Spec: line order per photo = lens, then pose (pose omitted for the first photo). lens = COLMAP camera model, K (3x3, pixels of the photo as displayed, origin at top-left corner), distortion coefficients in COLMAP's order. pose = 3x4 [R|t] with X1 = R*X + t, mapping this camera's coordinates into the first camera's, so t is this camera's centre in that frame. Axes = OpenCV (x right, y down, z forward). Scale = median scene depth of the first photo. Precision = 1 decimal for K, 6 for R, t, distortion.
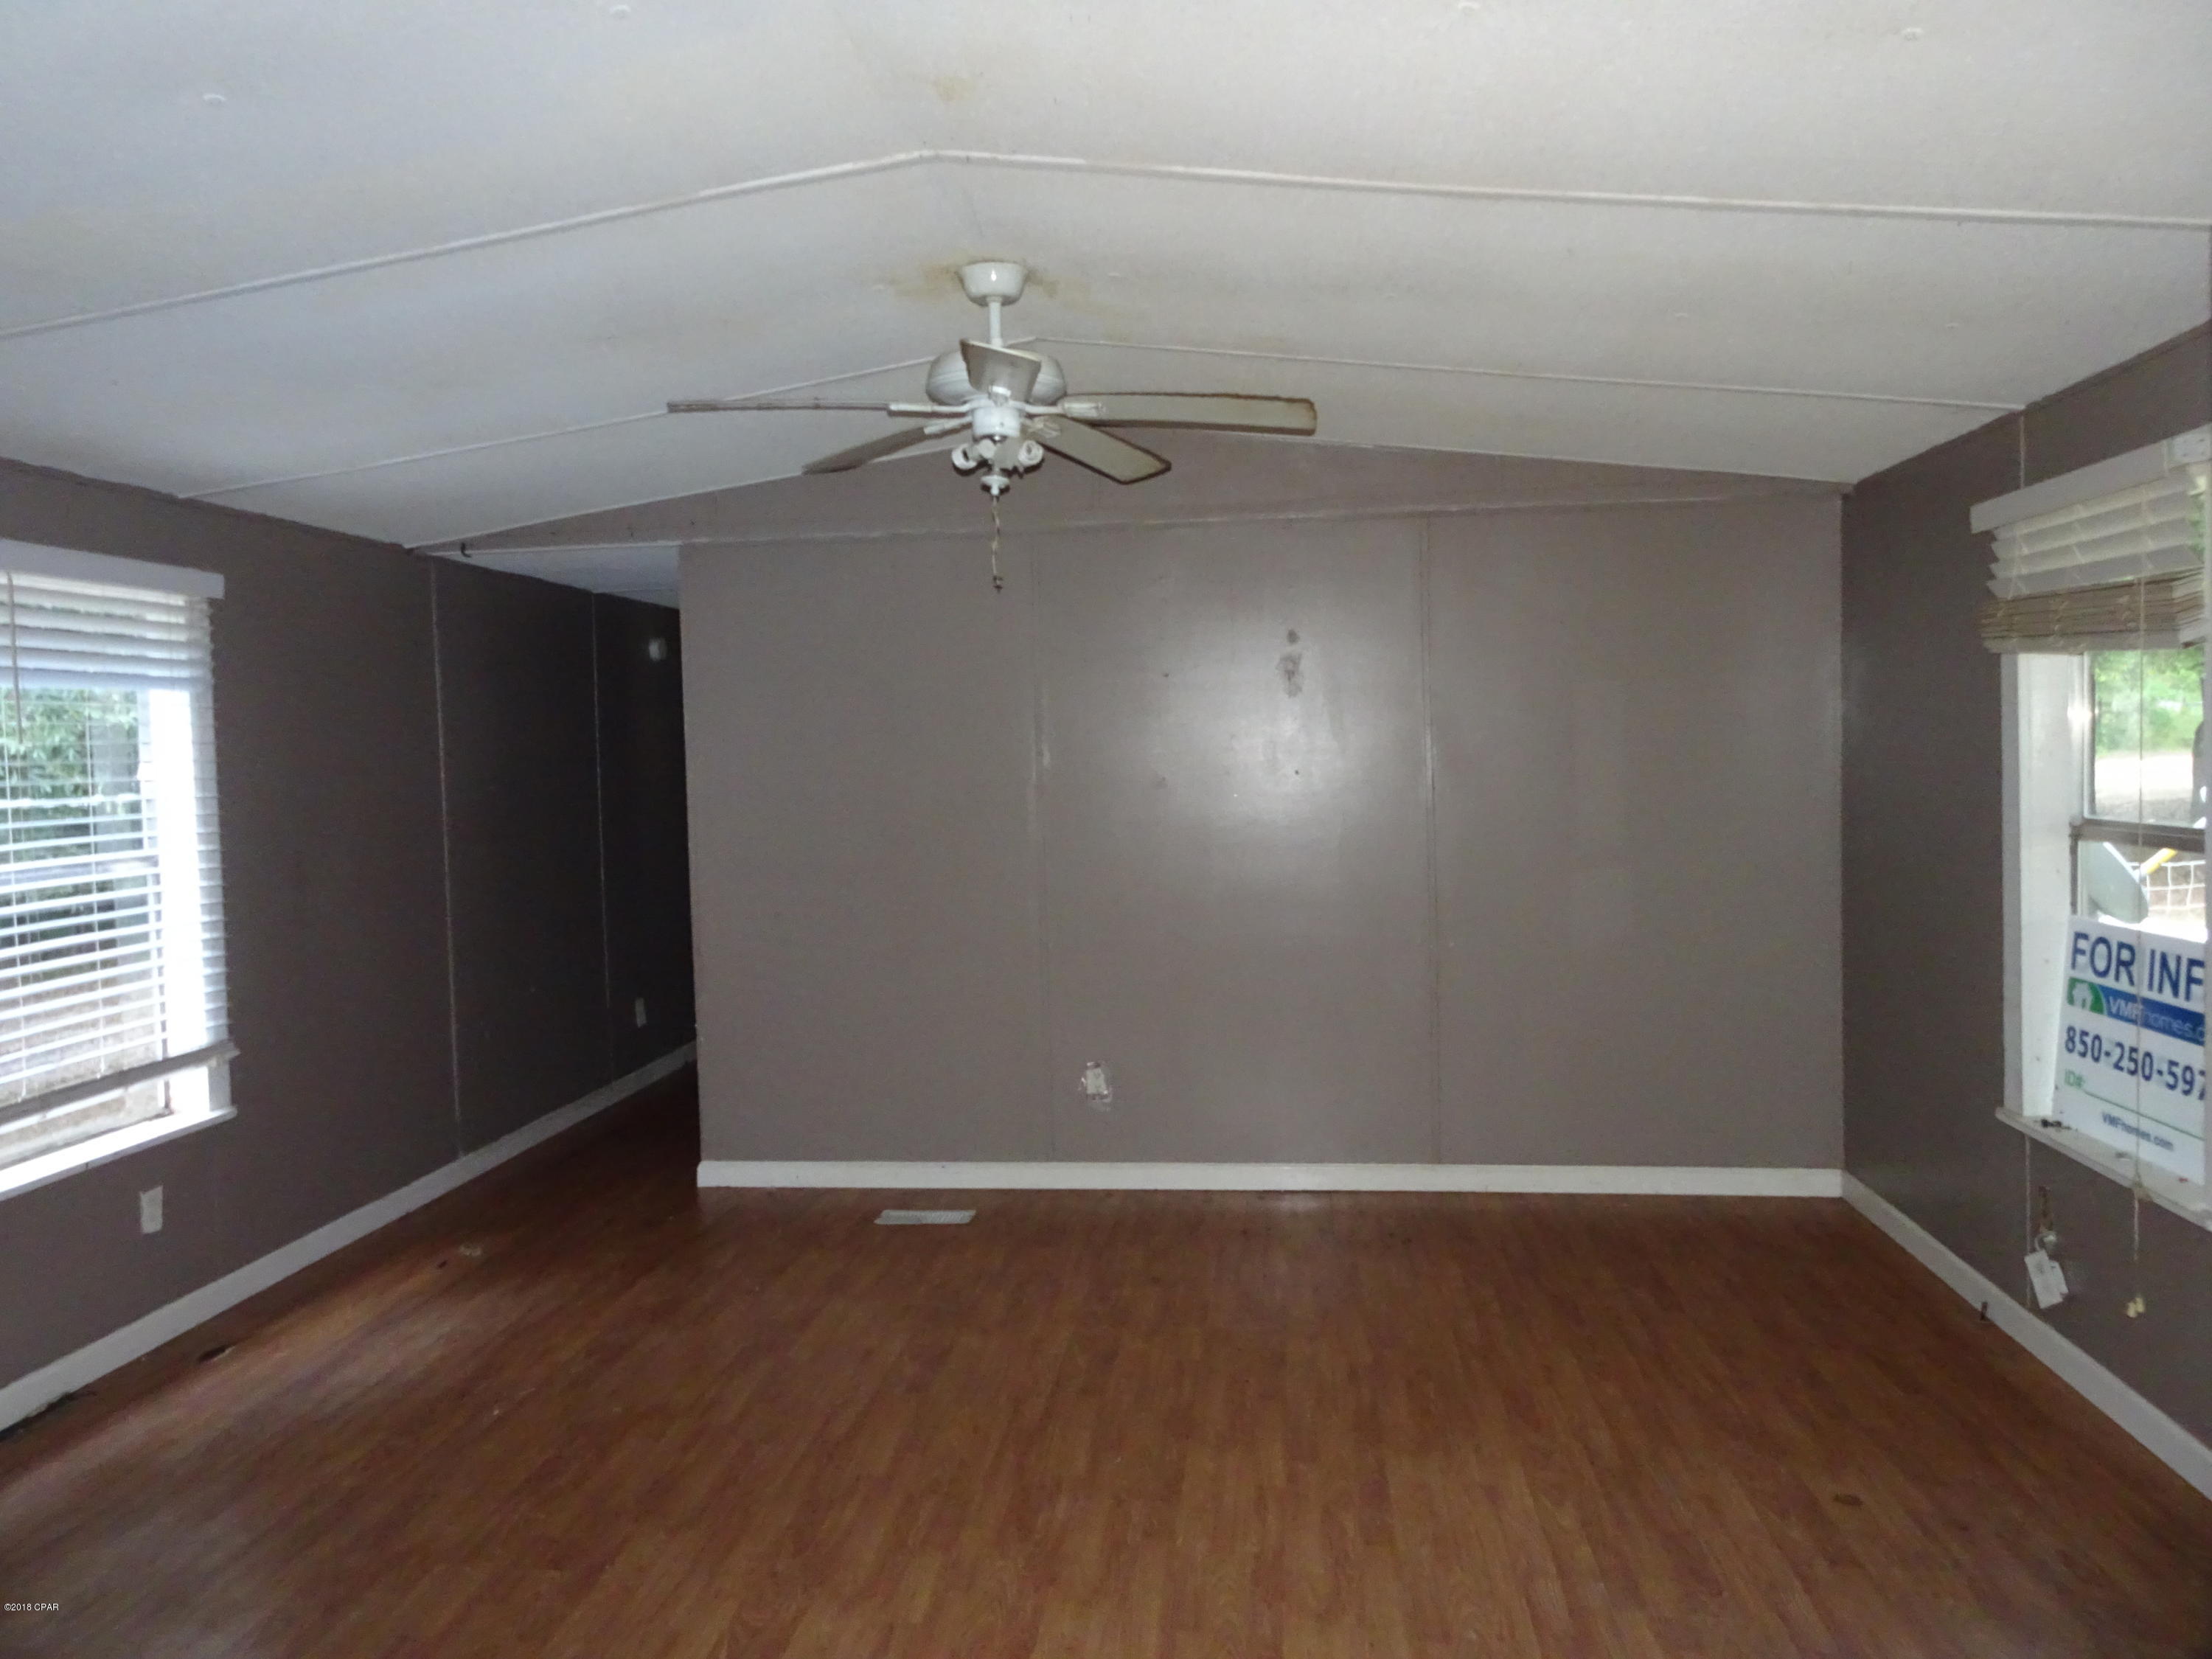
lens RADIAL K [[1561.1, 0, 1106.0], [0, 1561.1, 829.5], [0, 0, 1]] dist [0.015243, 0.001252]
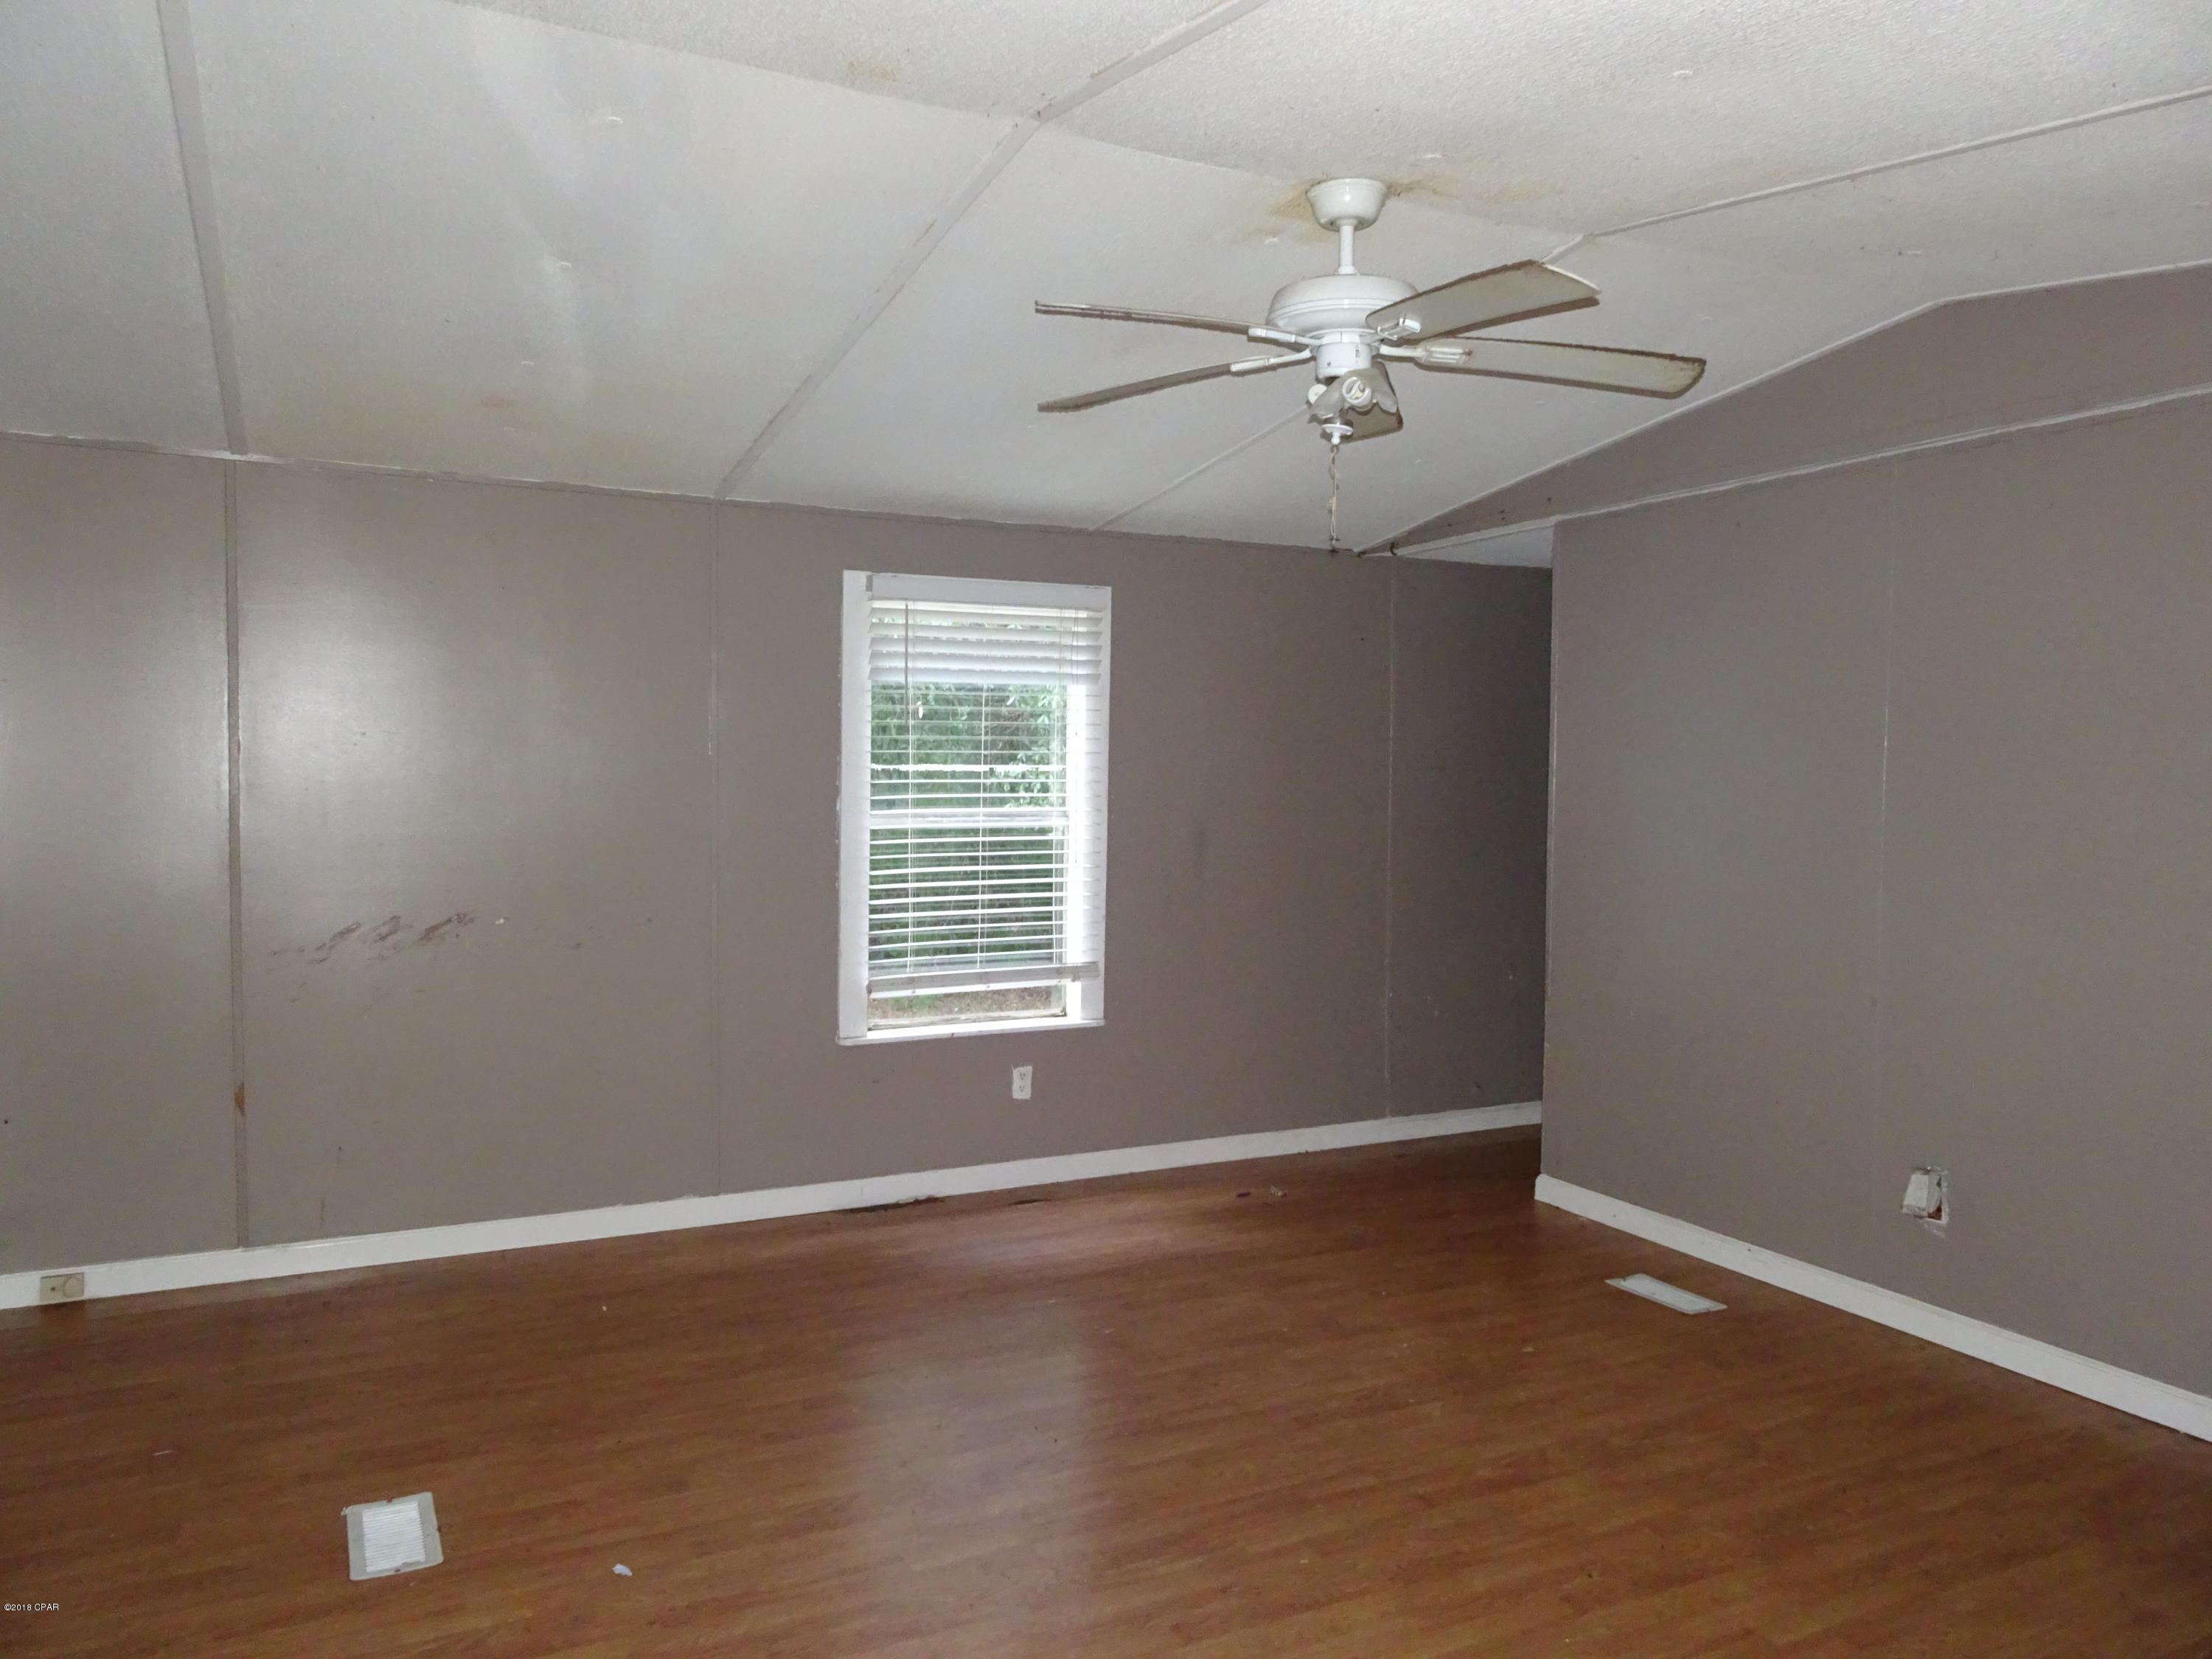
lens RADIAL K [[1561.1, 0, 1106.0], [0, 1561.1, 829.5], [0, 0, 1]] dist [0.015243, 0.001252]
pose [[0.554868, 0.060408, -0.829743, 0.479121], [-0.063138, 0.997542, 0.030403, -0.011134], [0.829539, 0.035519, 0.557318, 0.317480]]
